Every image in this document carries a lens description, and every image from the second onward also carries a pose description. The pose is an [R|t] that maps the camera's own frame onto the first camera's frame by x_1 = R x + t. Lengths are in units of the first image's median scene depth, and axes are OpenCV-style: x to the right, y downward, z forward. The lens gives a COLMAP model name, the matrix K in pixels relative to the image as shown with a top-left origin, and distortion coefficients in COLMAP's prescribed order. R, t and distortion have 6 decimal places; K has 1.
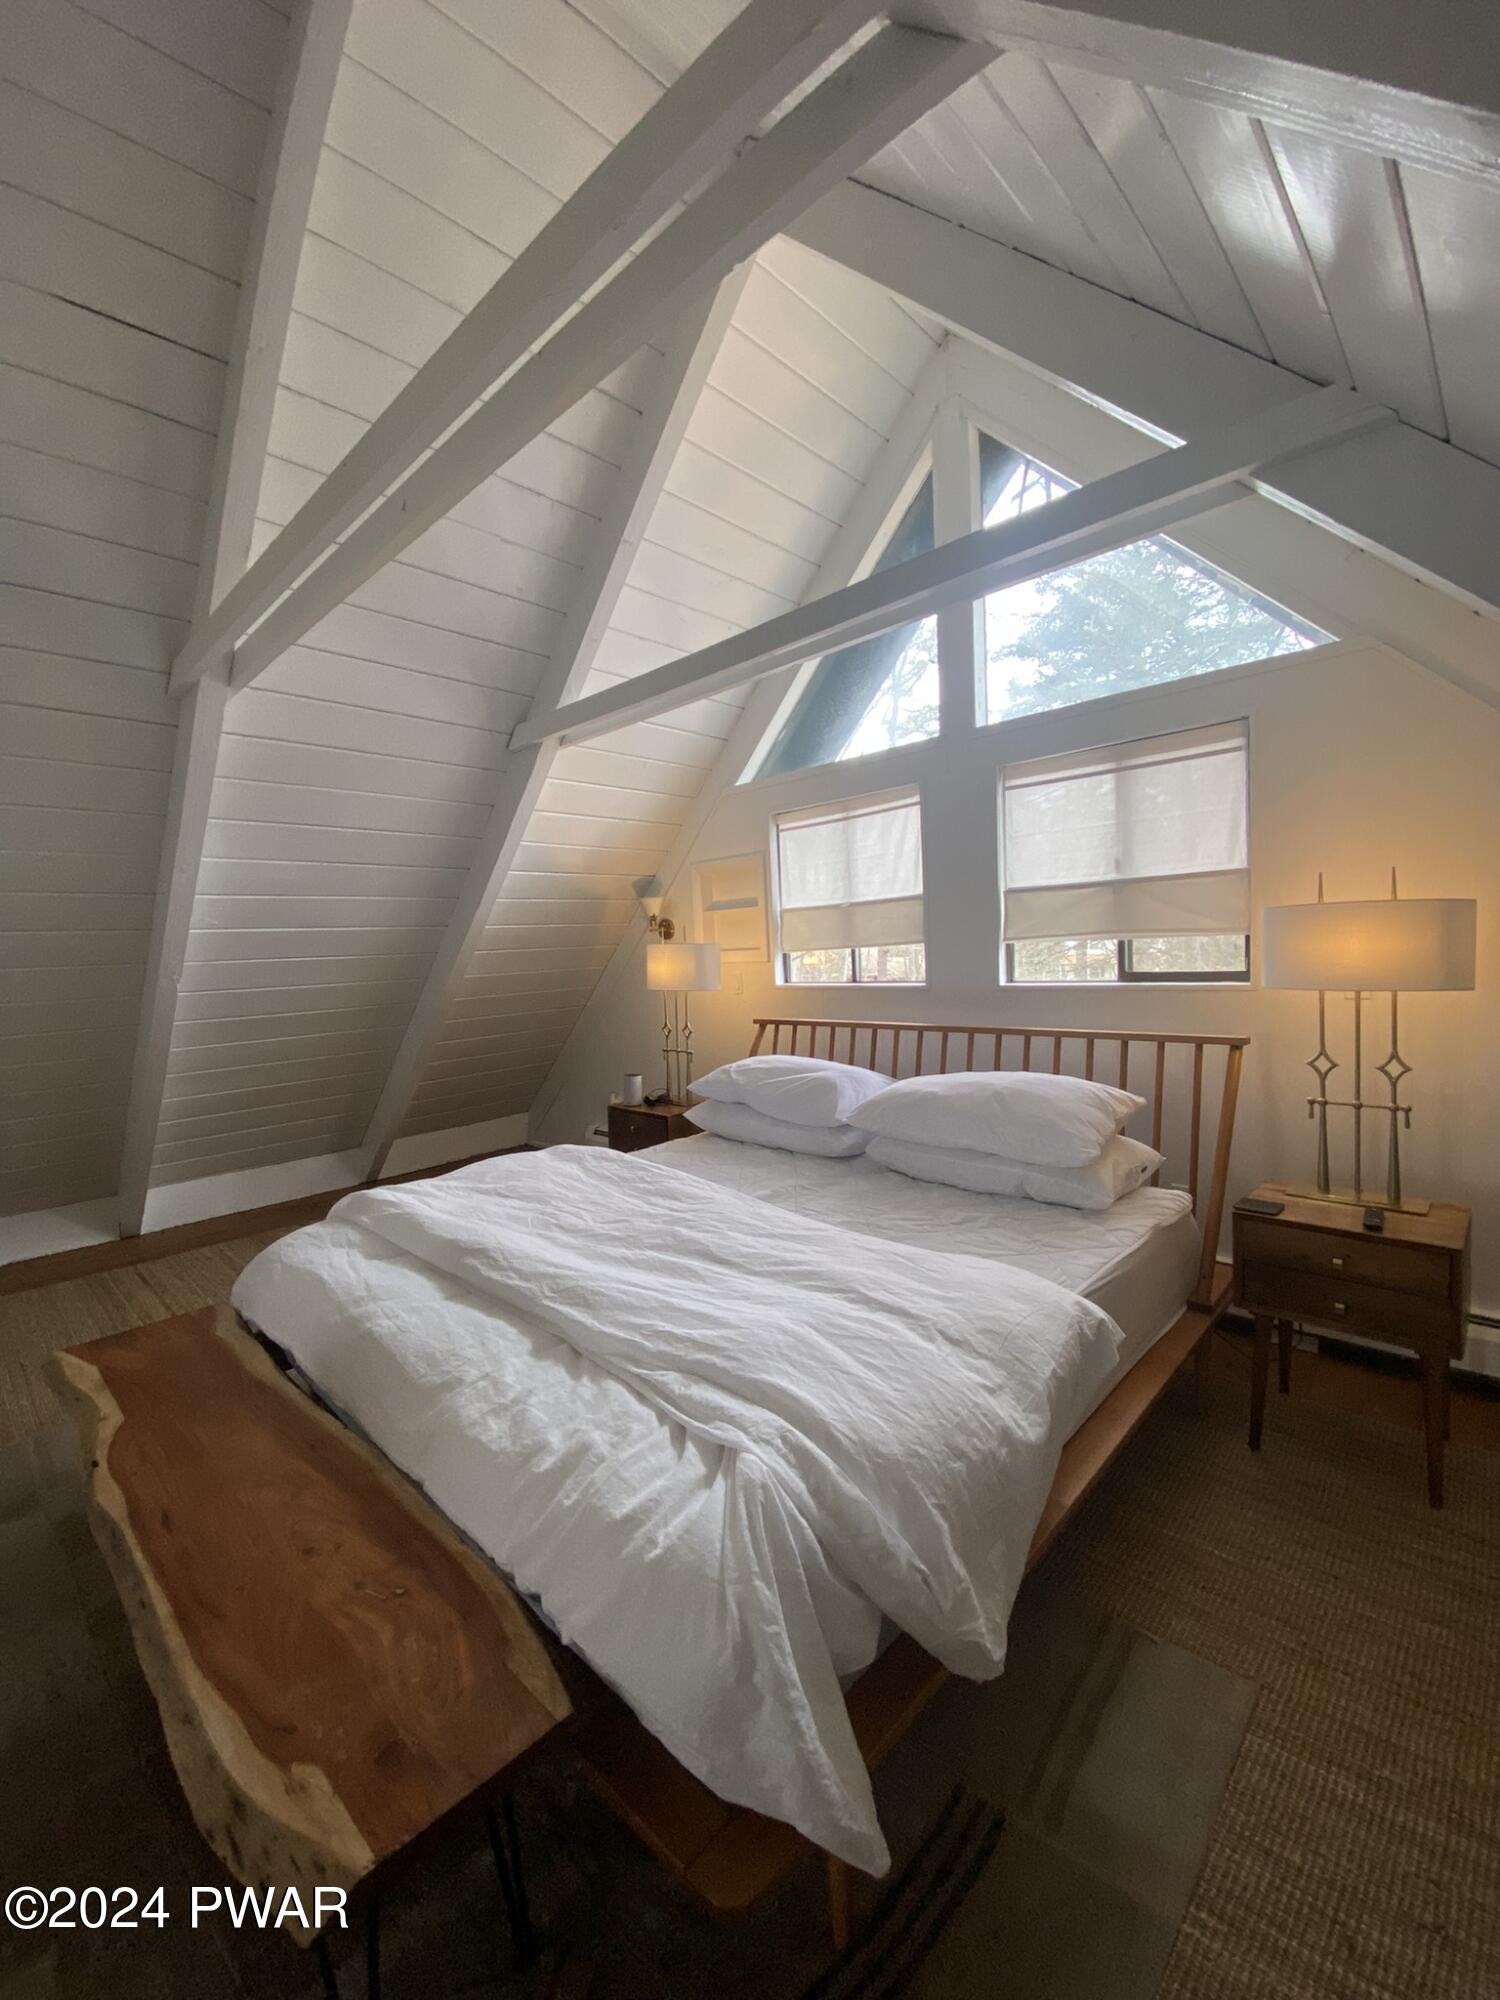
lens RADIAL K [[796.7, 0, 758.7], [0, 796.7, 994.8], [0, 0, 1]] dist [0.019634, -0.020078]
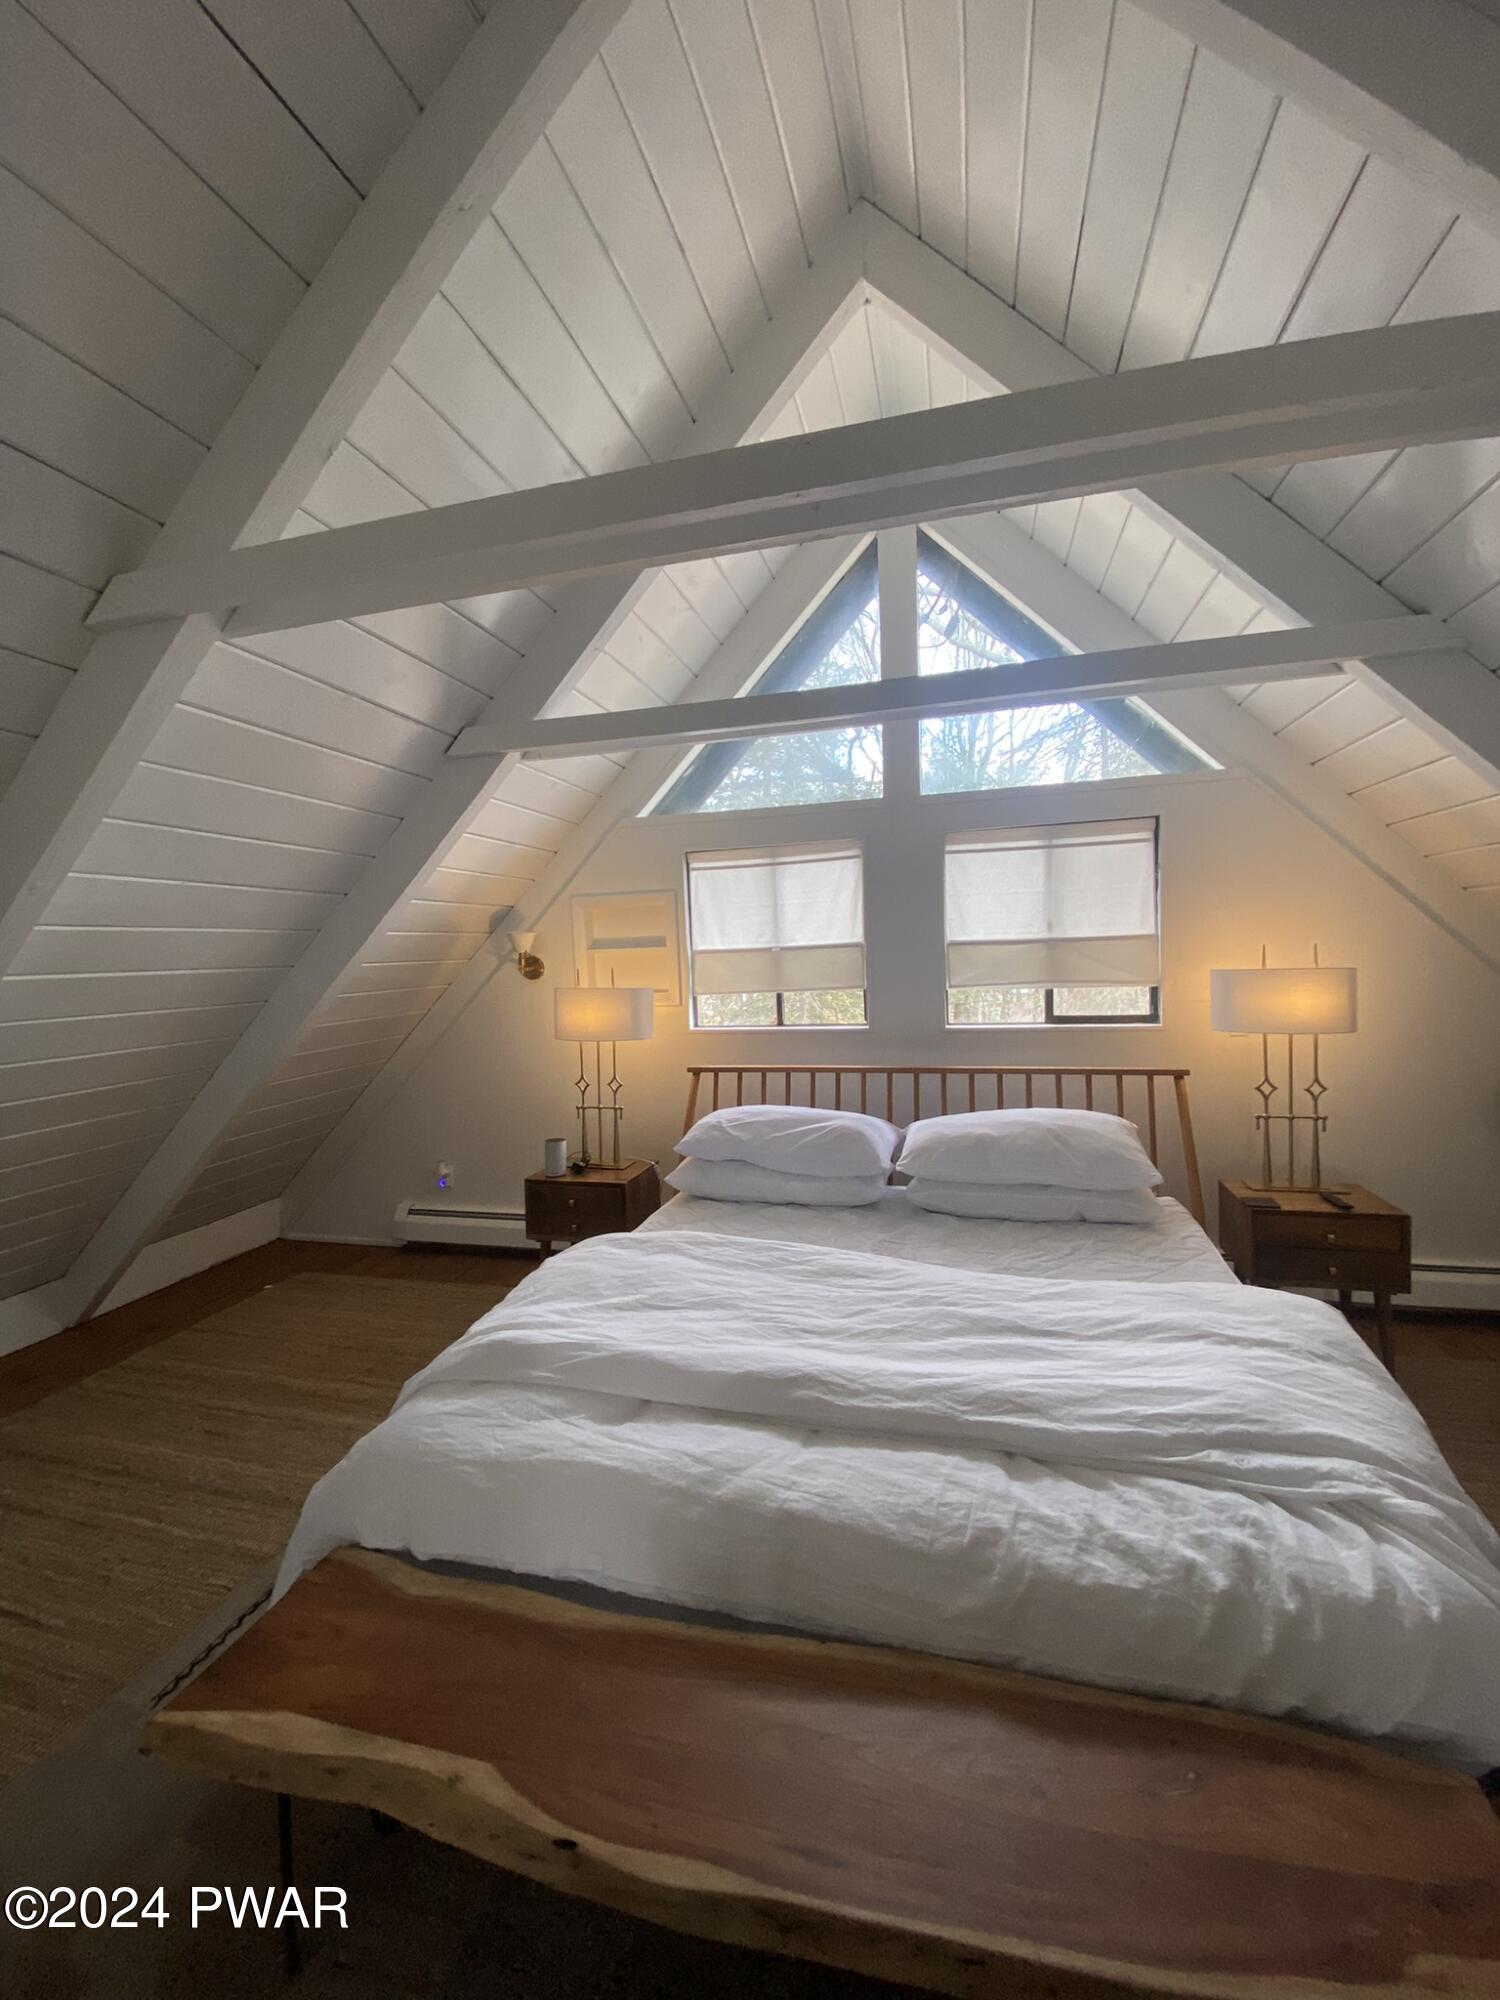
lens RADIAL K [[796.7, 0, 758.7], [0, 796.7, 994.8], [0, 0, 1]] dist [0.019634, -0.020078]
pose [[0.880042, -0.010219, 0.474787, -0.635329], [0.022845, 0.999522, -0.020832, -0.057790], [-0.474347, 0.029179, 0.879854, 0.210631]]
